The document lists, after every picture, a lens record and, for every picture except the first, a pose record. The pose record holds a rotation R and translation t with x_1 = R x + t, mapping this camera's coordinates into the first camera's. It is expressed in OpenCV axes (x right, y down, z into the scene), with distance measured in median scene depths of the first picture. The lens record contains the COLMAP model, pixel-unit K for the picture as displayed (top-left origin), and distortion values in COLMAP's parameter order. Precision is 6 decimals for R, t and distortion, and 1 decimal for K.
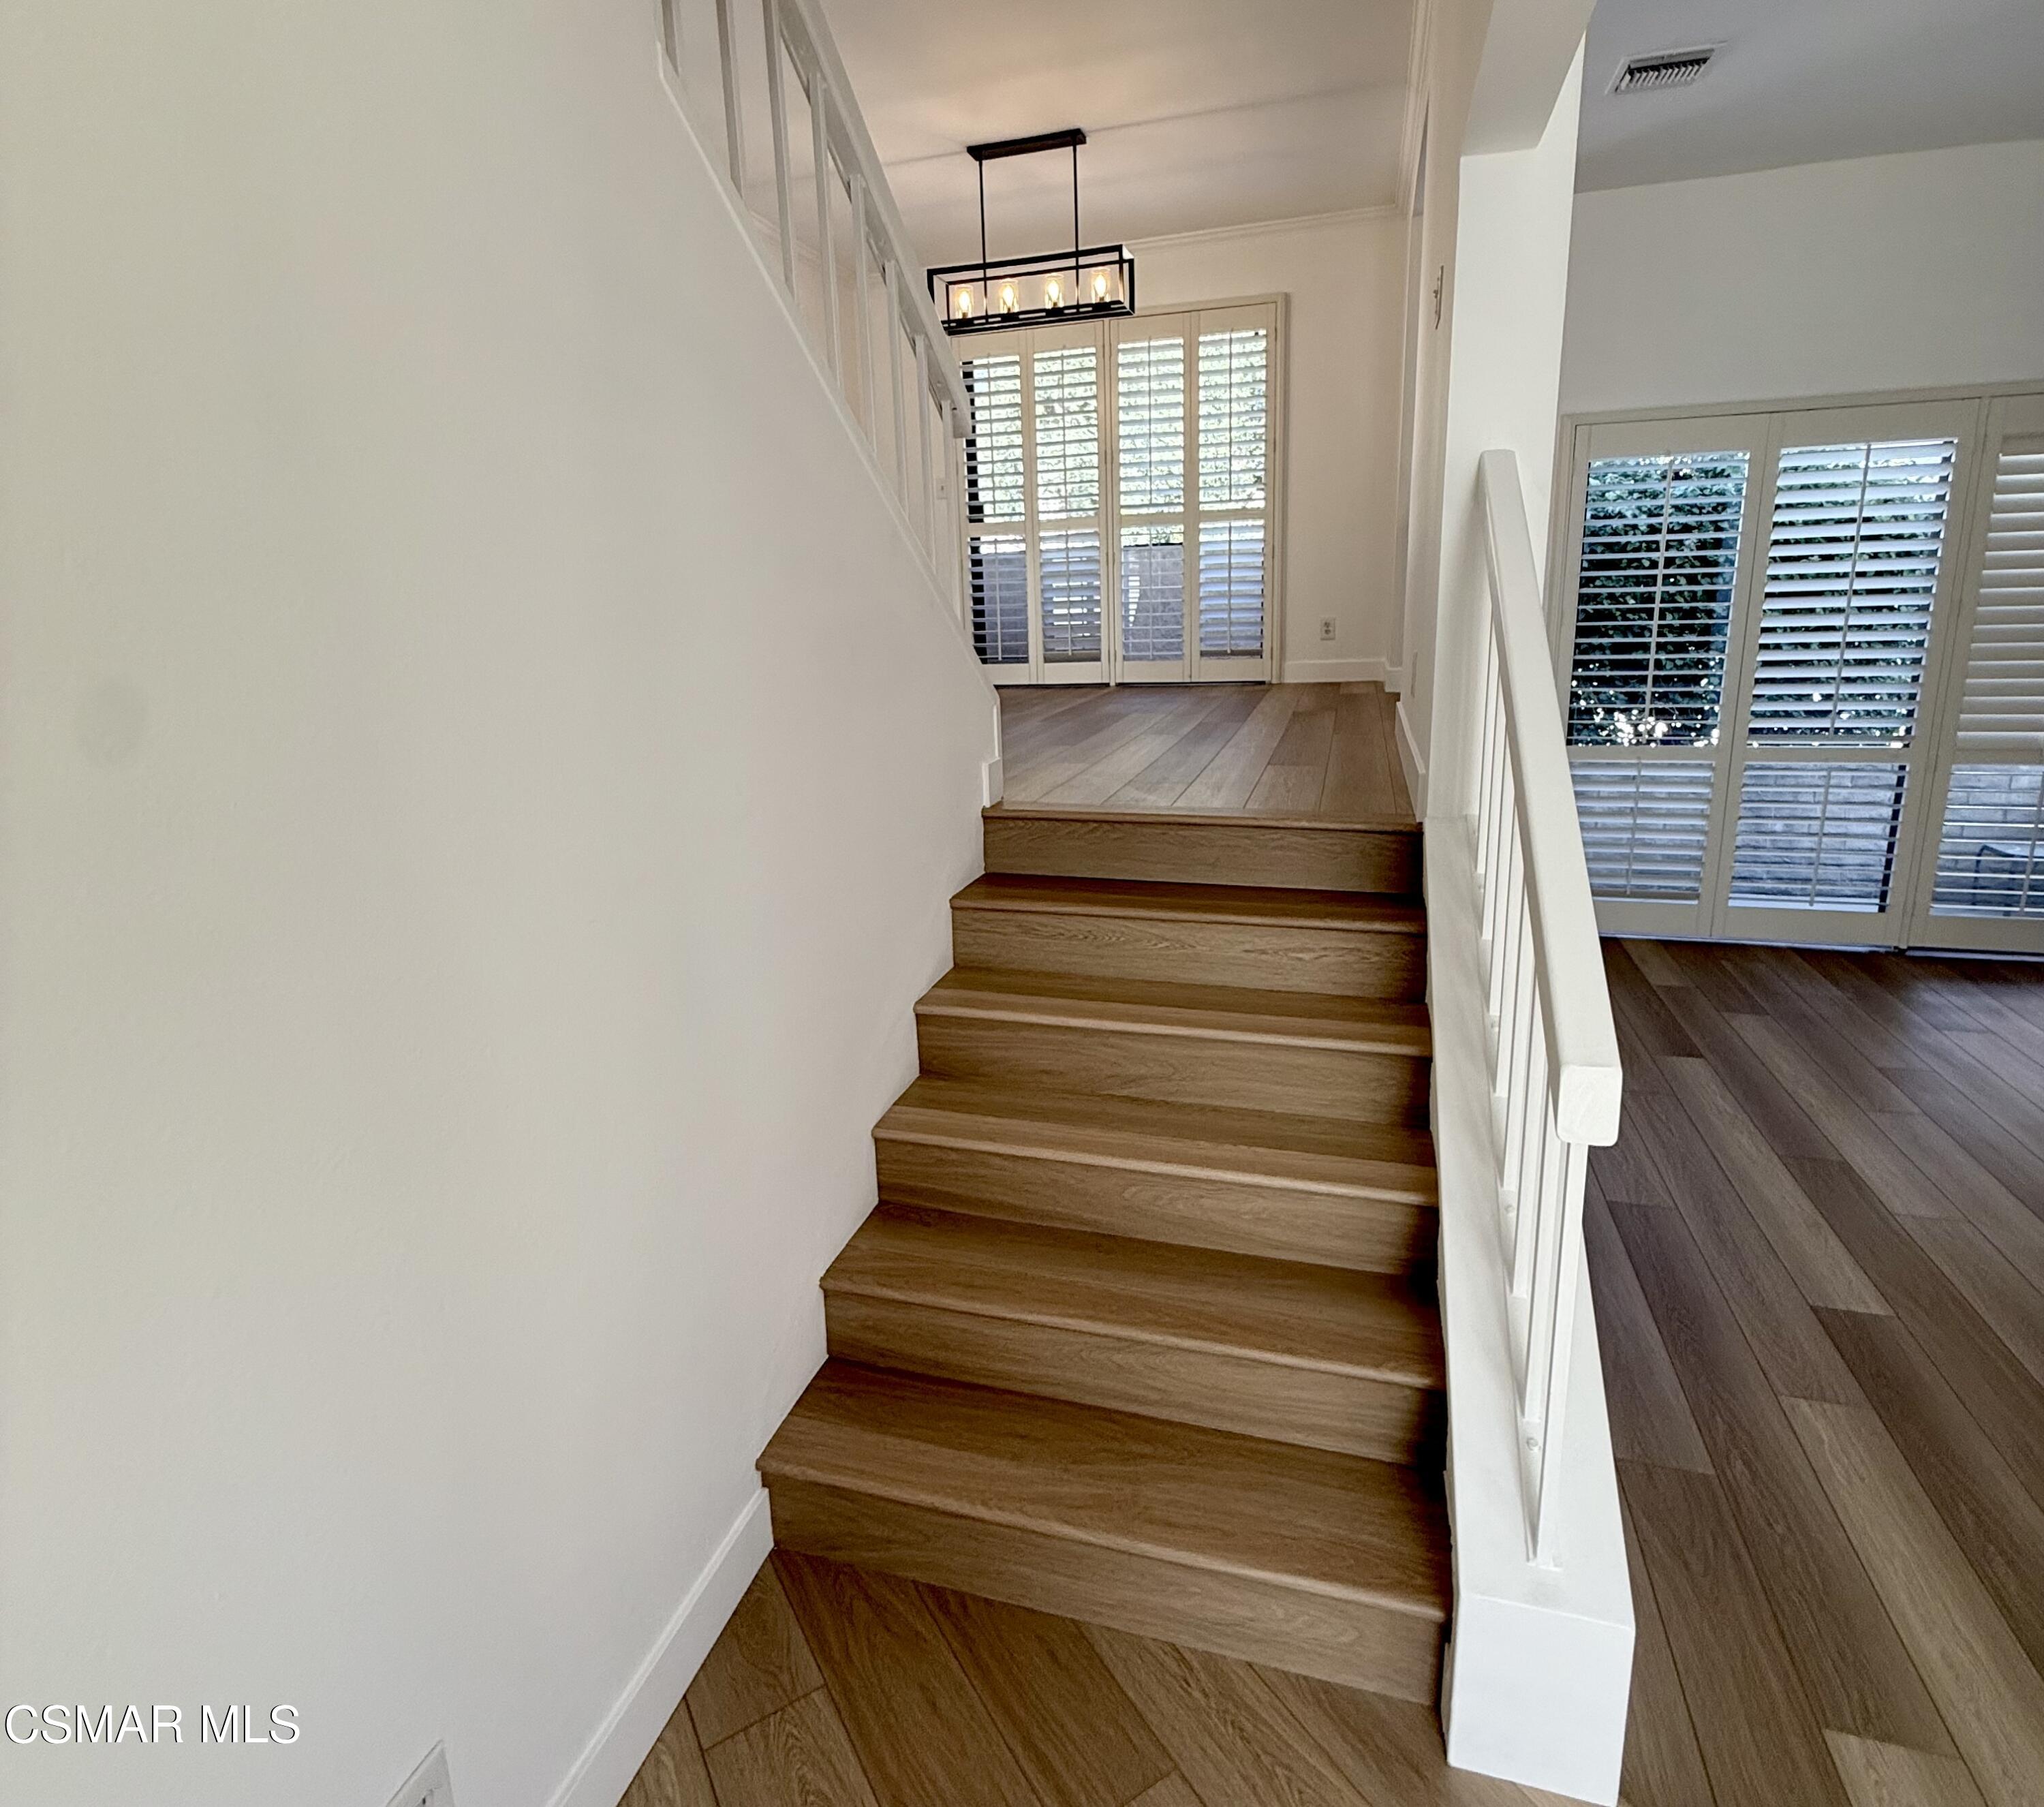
lens RADIAL K [[1201.3, 0, 1022.0], [0, 1201.3, 903.5], [0, 0, 1]] dist [-0.004117, -0.001194]
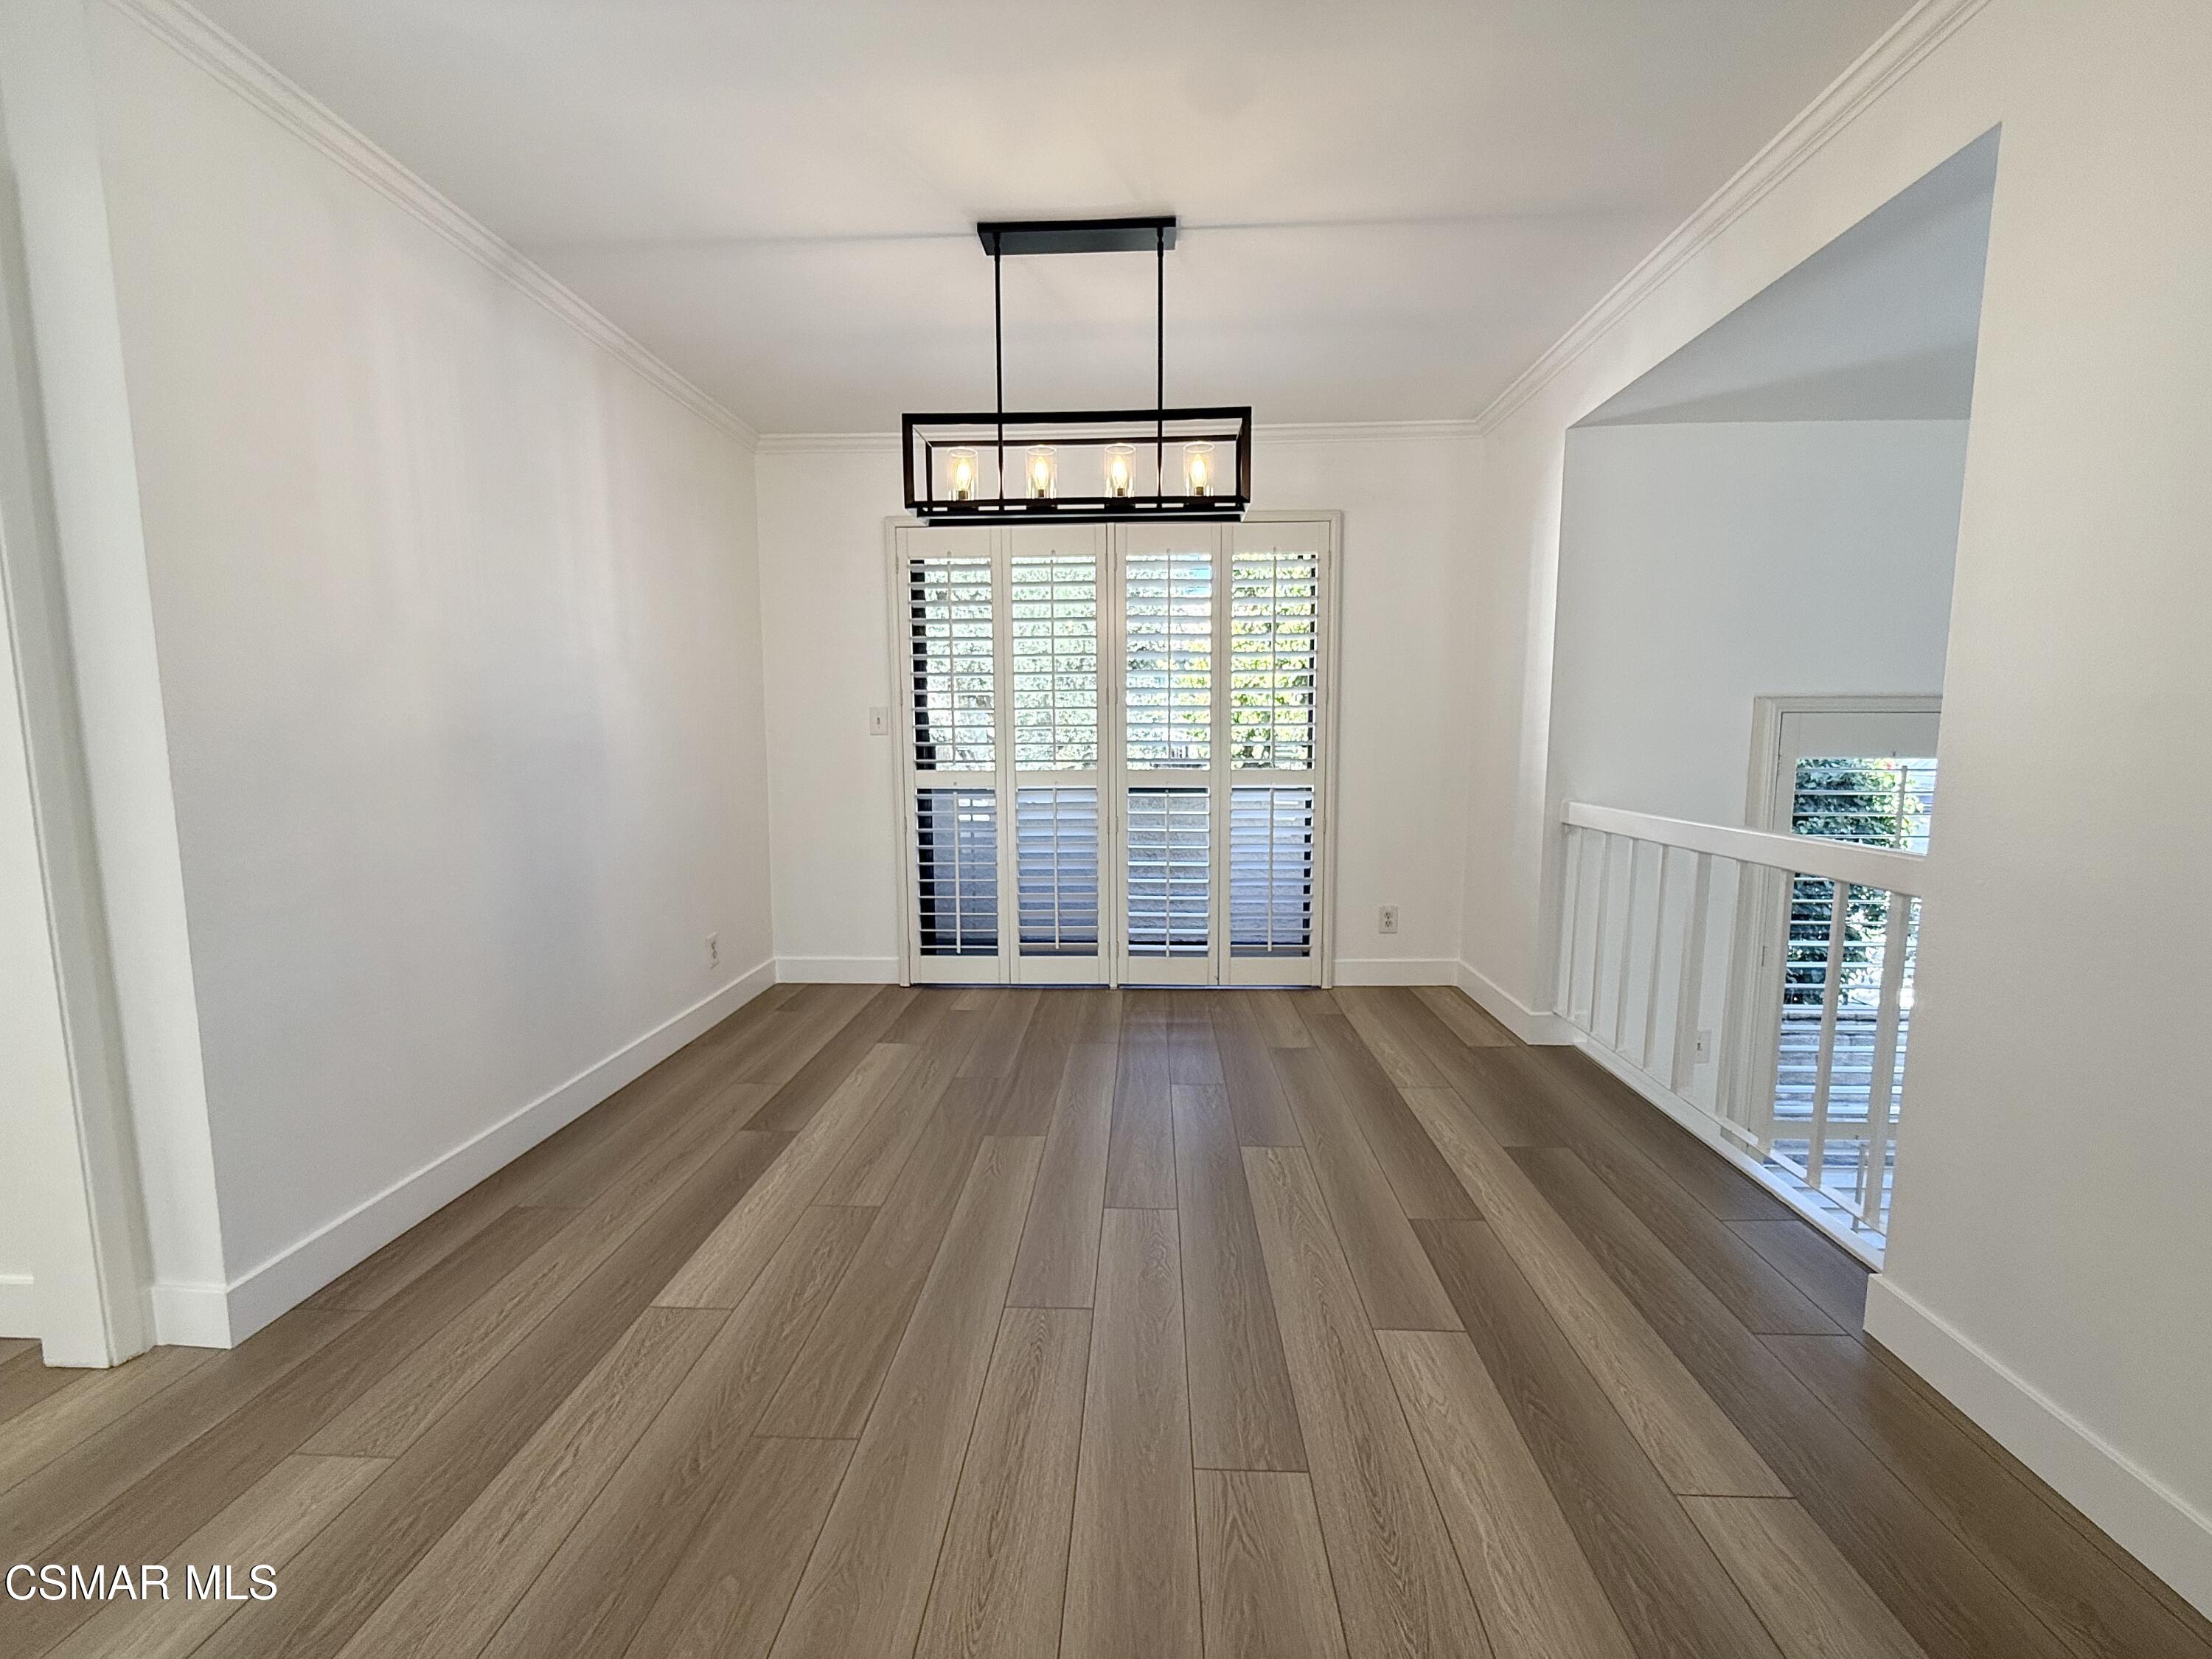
lens RADIAL K [[896.8, 0, 1105.7], [0, 896.8, 836.8], [0, 0, 1]] dist [0.000482, 0.000092]
pose [[0.965213, -0.002411, 0.261452, -0.079845], [0.032806, 0.993172, -0.111953, -0.223322], [-0.259397, 0.116635, 0.958702, 0.475869]]
